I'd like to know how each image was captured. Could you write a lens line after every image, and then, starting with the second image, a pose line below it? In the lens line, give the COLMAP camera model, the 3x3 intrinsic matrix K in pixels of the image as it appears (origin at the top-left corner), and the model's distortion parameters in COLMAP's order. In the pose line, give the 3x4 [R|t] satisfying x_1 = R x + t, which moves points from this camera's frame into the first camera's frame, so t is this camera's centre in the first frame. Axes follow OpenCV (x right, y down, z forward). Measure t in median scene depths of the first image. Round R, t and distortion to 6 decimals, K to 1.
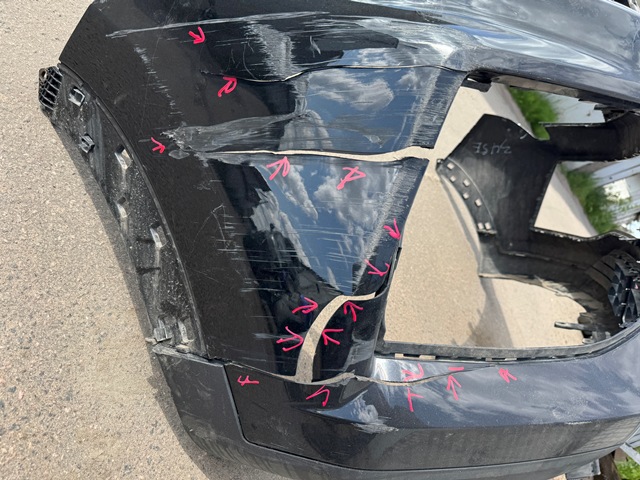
lens RADIAL K [[459.6, 0, 320.0], [0, 459.6, 240.0], [0, 0, 1]] dist [0.022512, -0.040435]
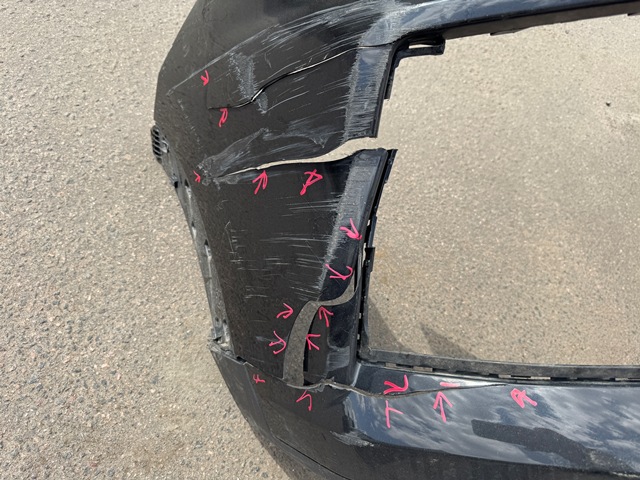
lens RADIAL K [[459.6, 0, 320.0], [0, 459.6, 240.0], [0, 0, 1]] dist [0.022512, -0.040435]
pose [[0.844001, -0.081114, -0.530172, 0.576422], [0.086519, 0.996142, -0.014672, 0.004919], [0.529317, -0.033487, 0.847763, 0.161438]]
